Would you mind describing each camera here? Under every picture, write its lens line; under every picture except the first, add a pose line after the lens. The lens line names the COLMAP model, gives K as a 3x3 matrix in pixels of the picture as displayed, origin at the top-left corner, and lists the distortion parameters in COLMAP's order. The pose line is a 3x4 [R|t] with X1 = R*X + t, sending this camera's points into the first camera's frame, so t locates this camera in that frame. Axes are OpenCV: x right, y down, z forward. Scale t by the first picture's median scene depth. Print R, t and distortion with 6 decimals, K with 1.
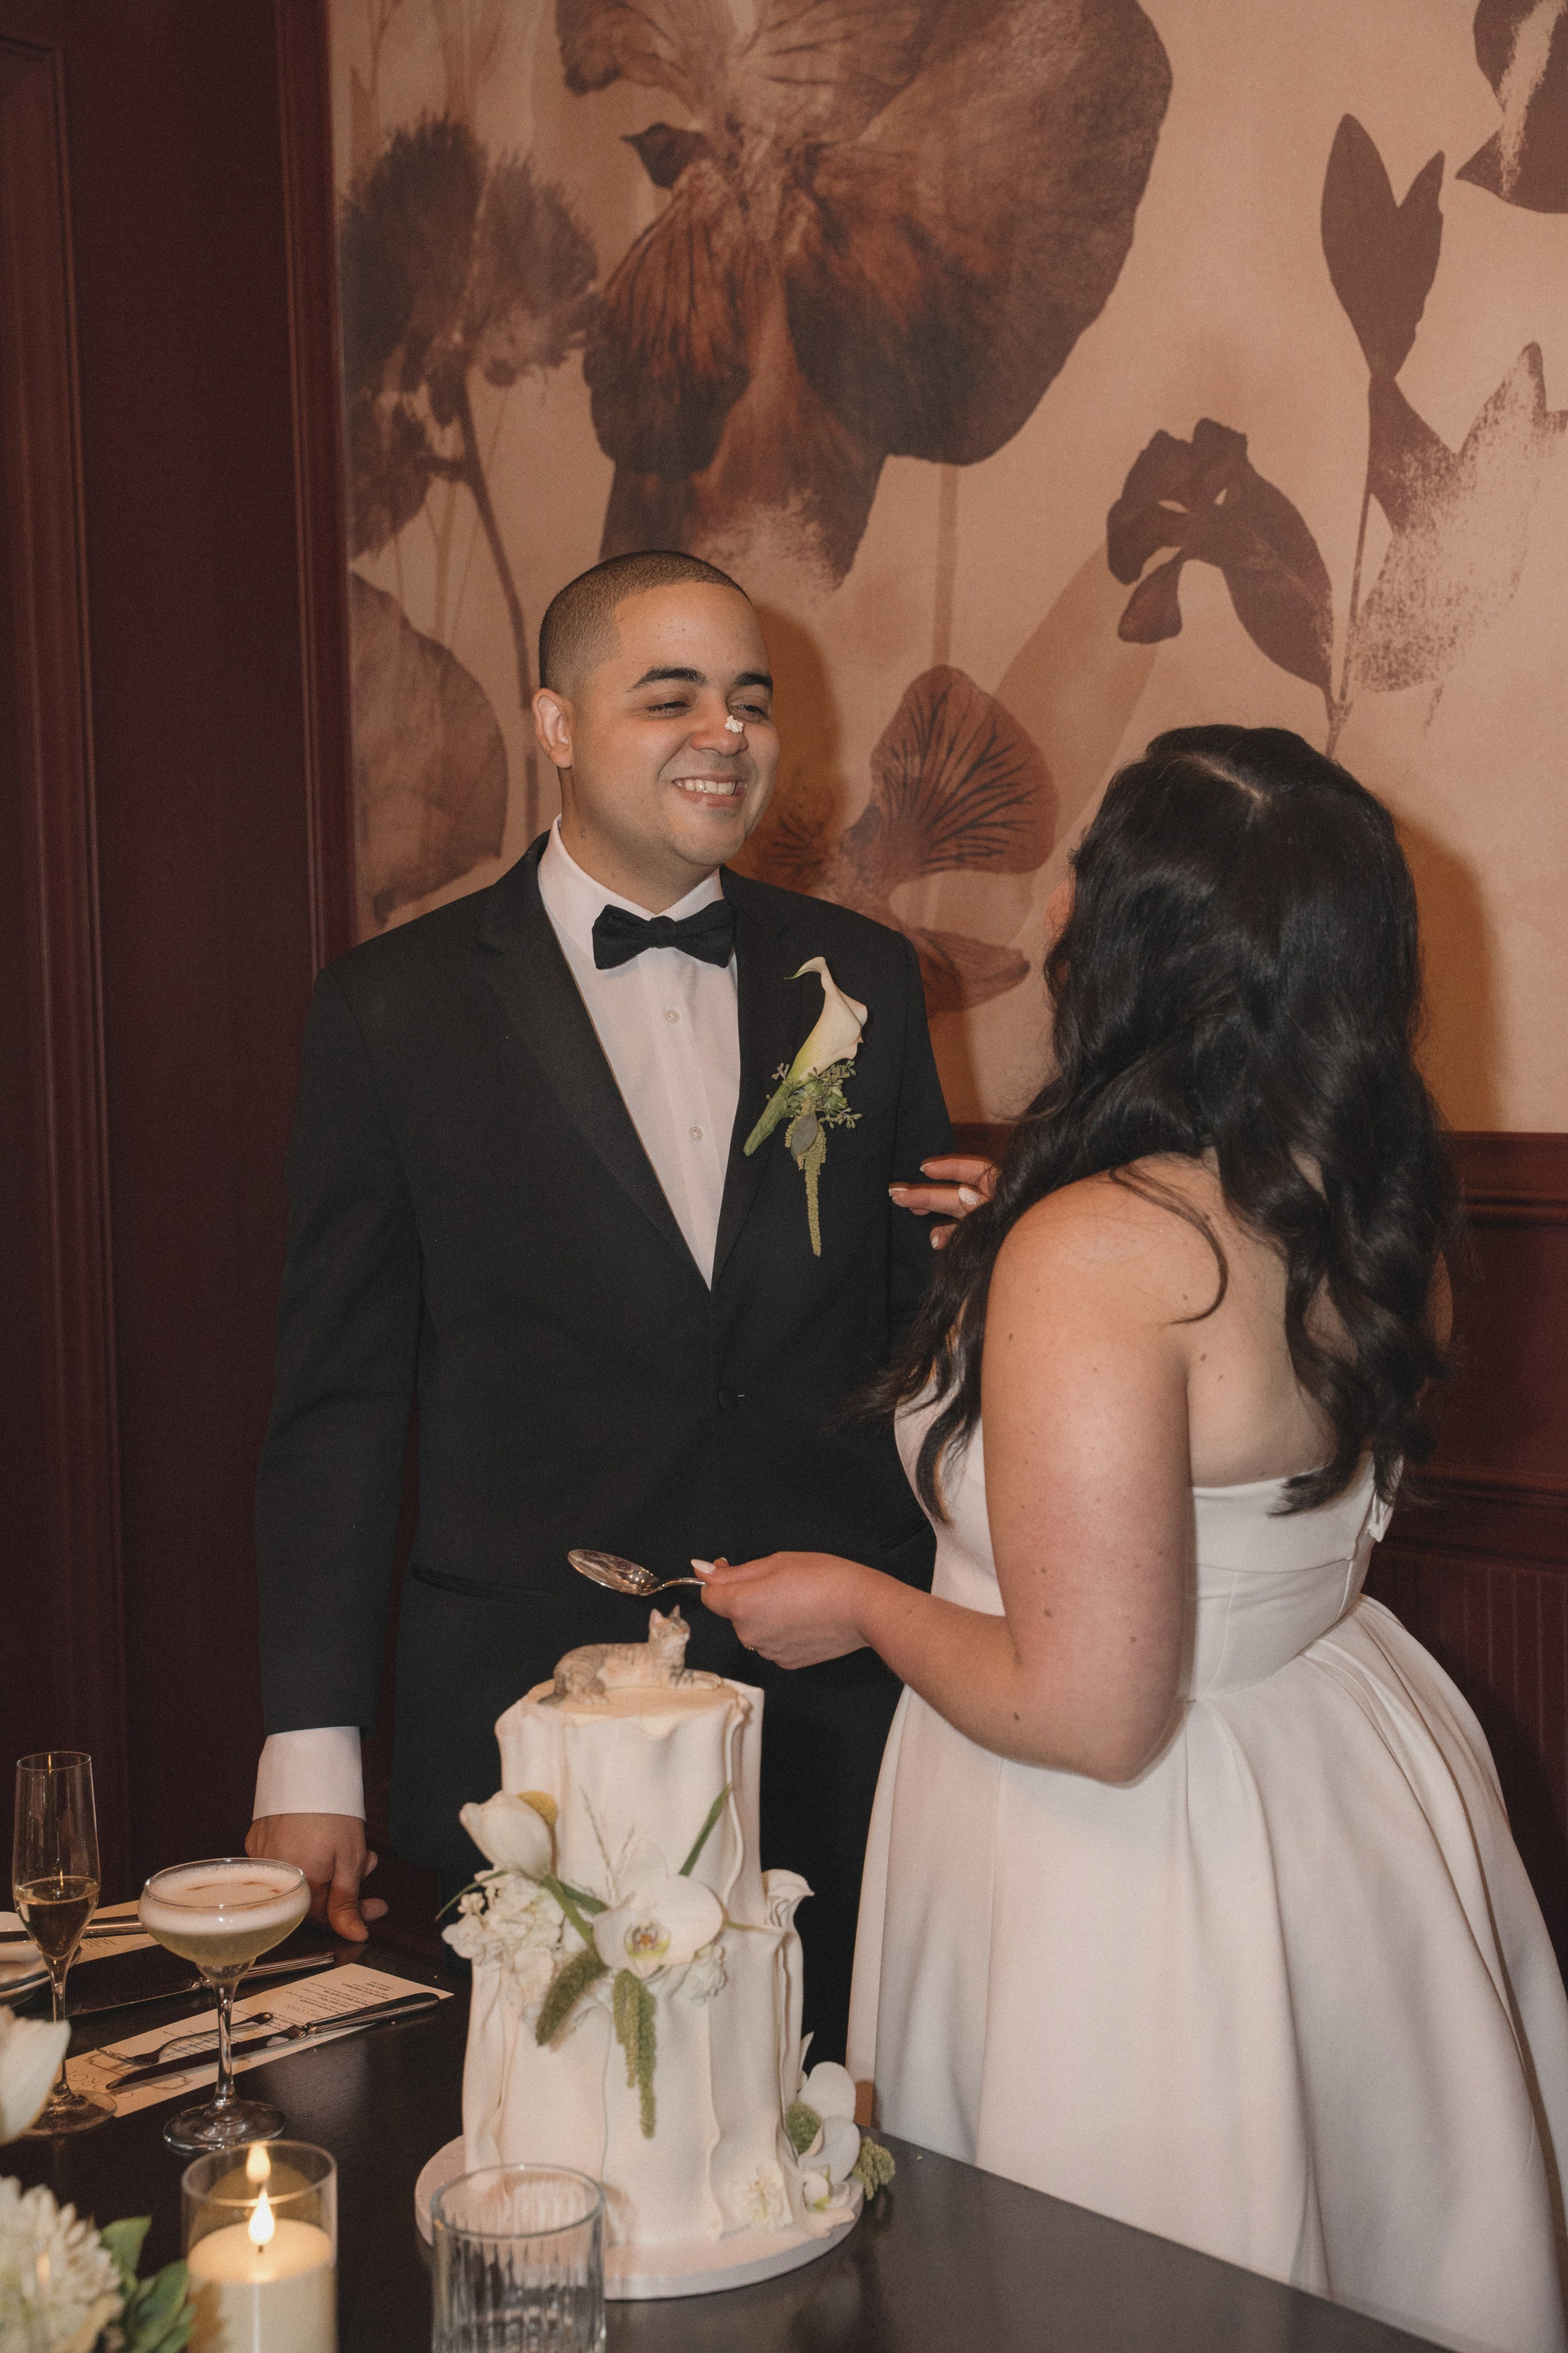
lens RADIAL K [[2832.0, 0, 784.0], [0, 2832.0, 1176.5], [0, 0, 1]] dist [-0.013008, 0.349612]
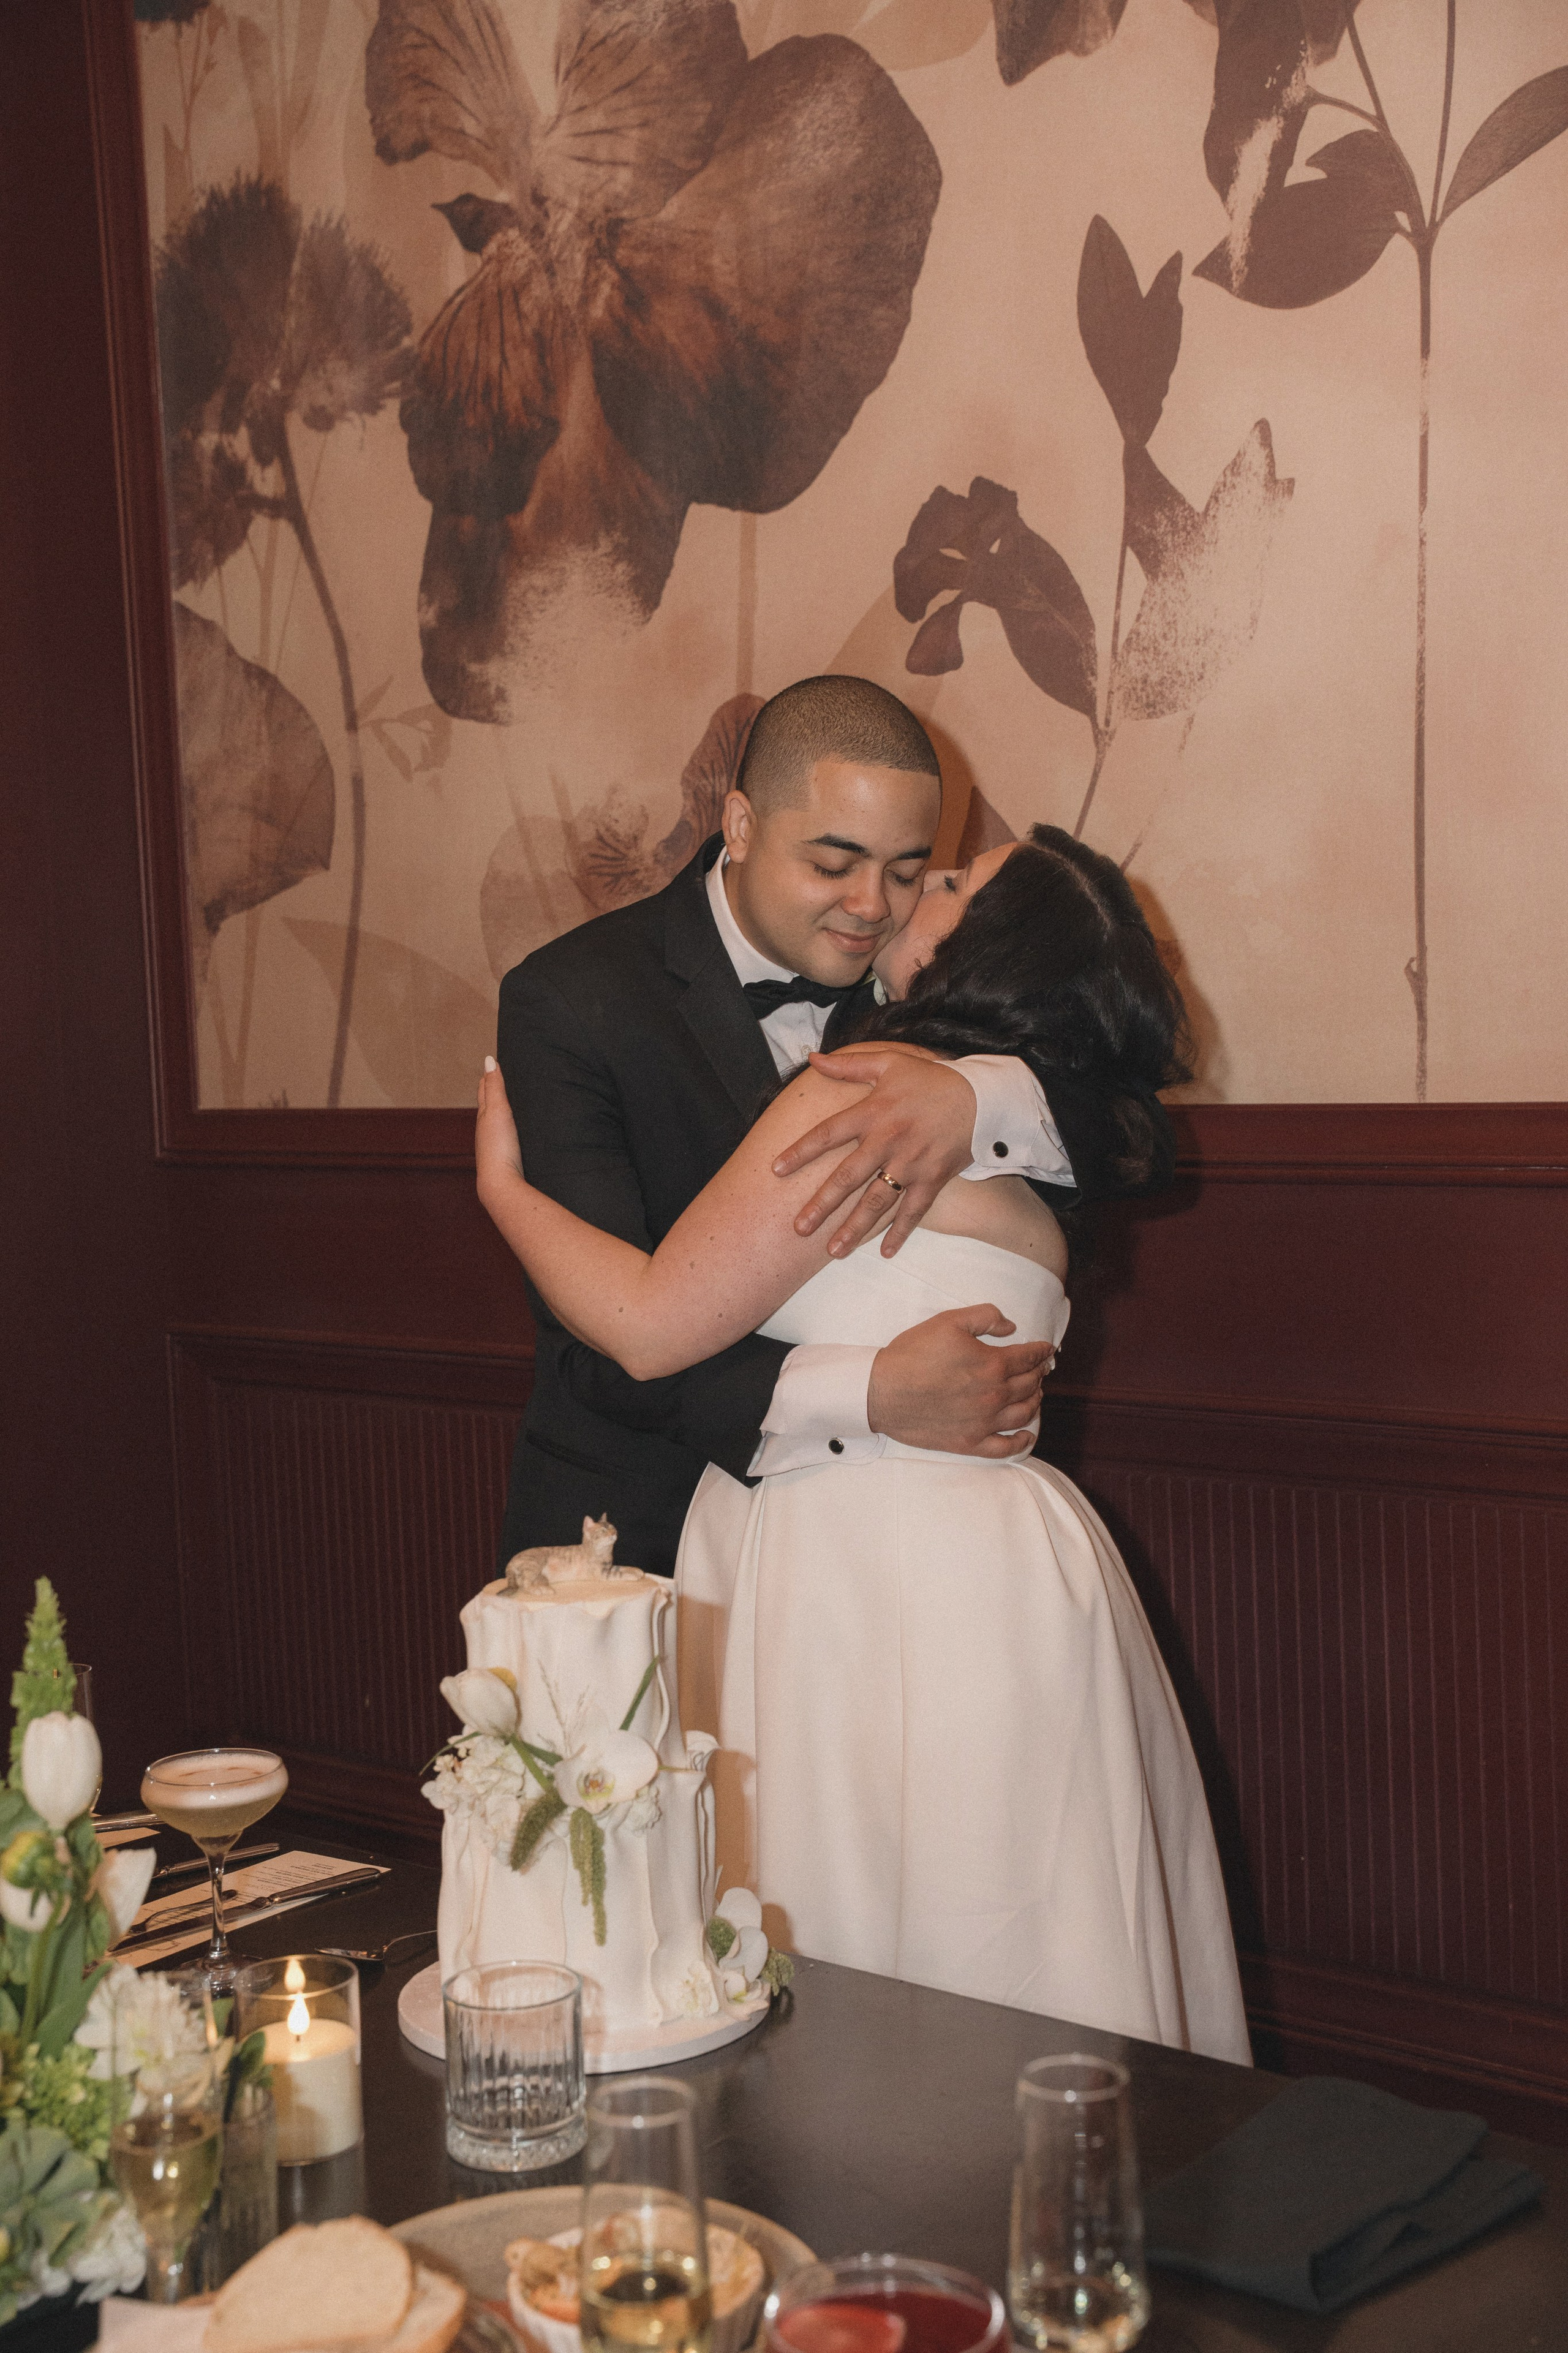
lens RADIAL K [[2864.1, 0, 784.0], [0, 2864.1, 1176.5], [0, 0, 1]] dist [-0.008116, 0.348780]
pose [[0.995271, -0.024377, 0.094027, -0.041124], [0.023894, 0.999695, 0.006263, 0.001618], [-0.094151, -0.003987, 0.995550, -0.122647]]
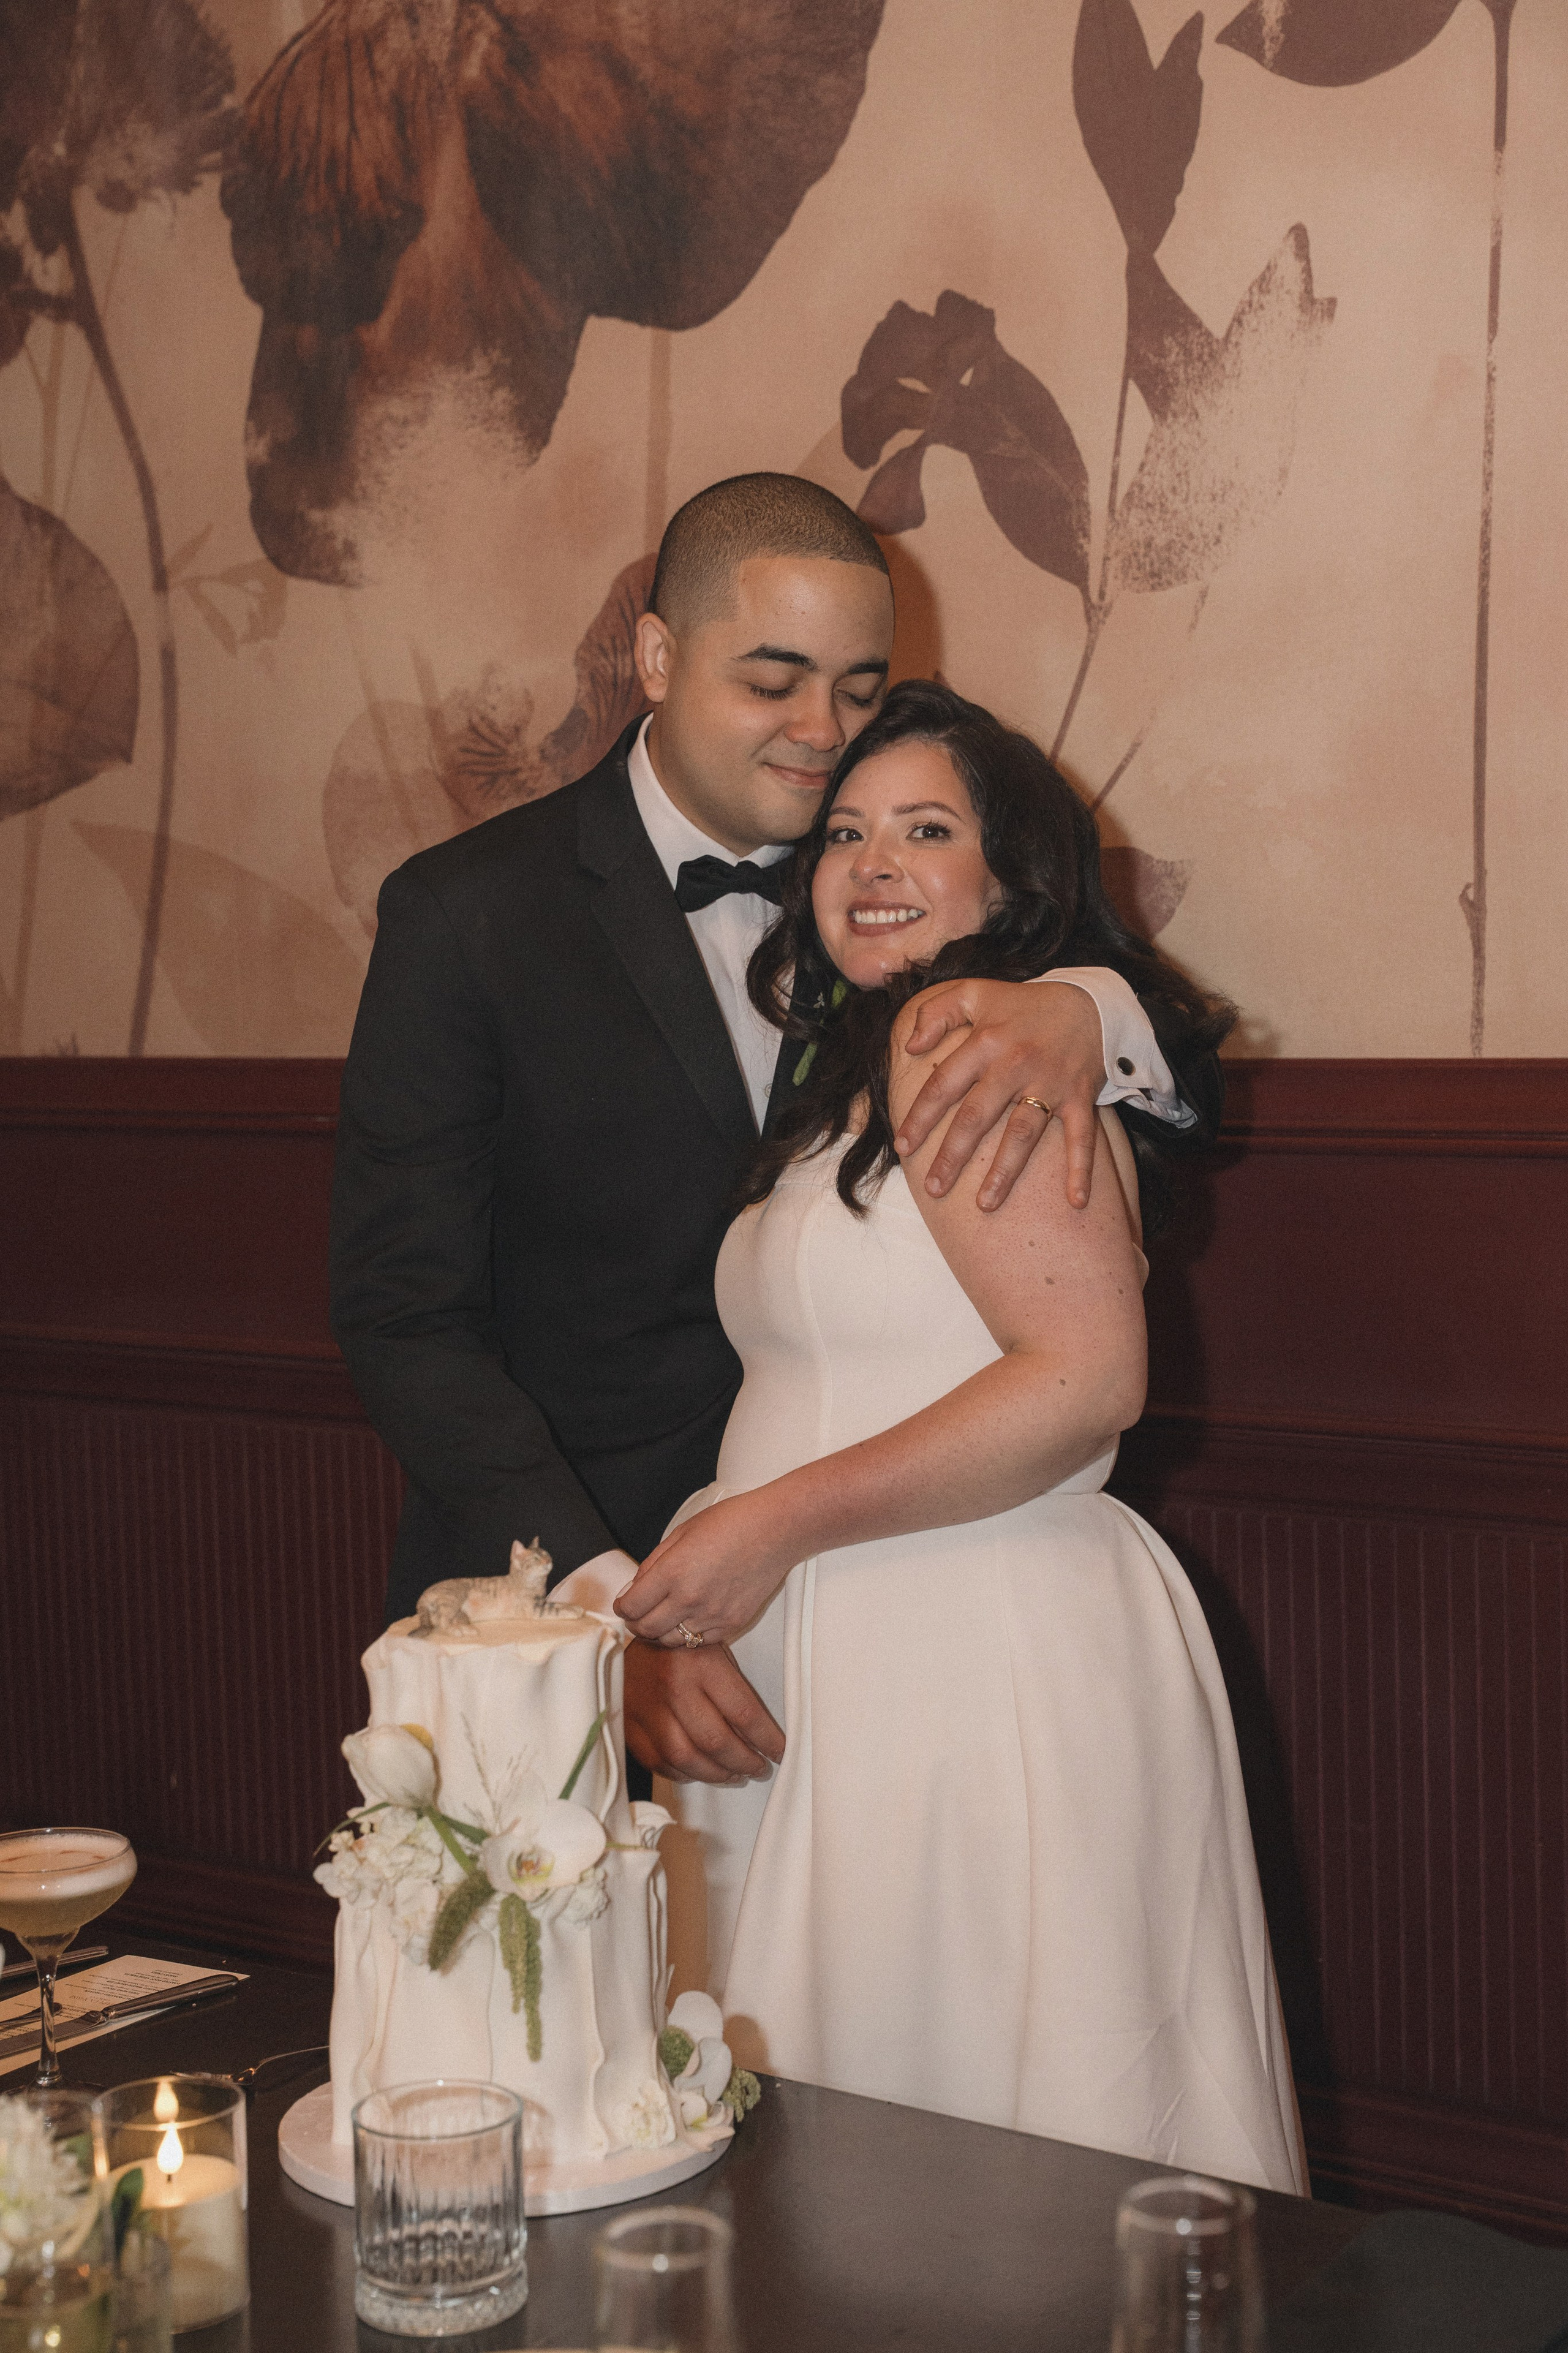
lens RADIAL K [[3429.8, 0, 830.9], [0, 3429.8, 1246.7], [0, 0, 1]] dist [0.037719, 0.493687]
pose [[0.987629, -0.019771, 0.155558, -0.068070], [0.015023, 0.999386, 0.031640, 0.008018], [-0.156088, -0.028912, 0.987320, -0.109293]]
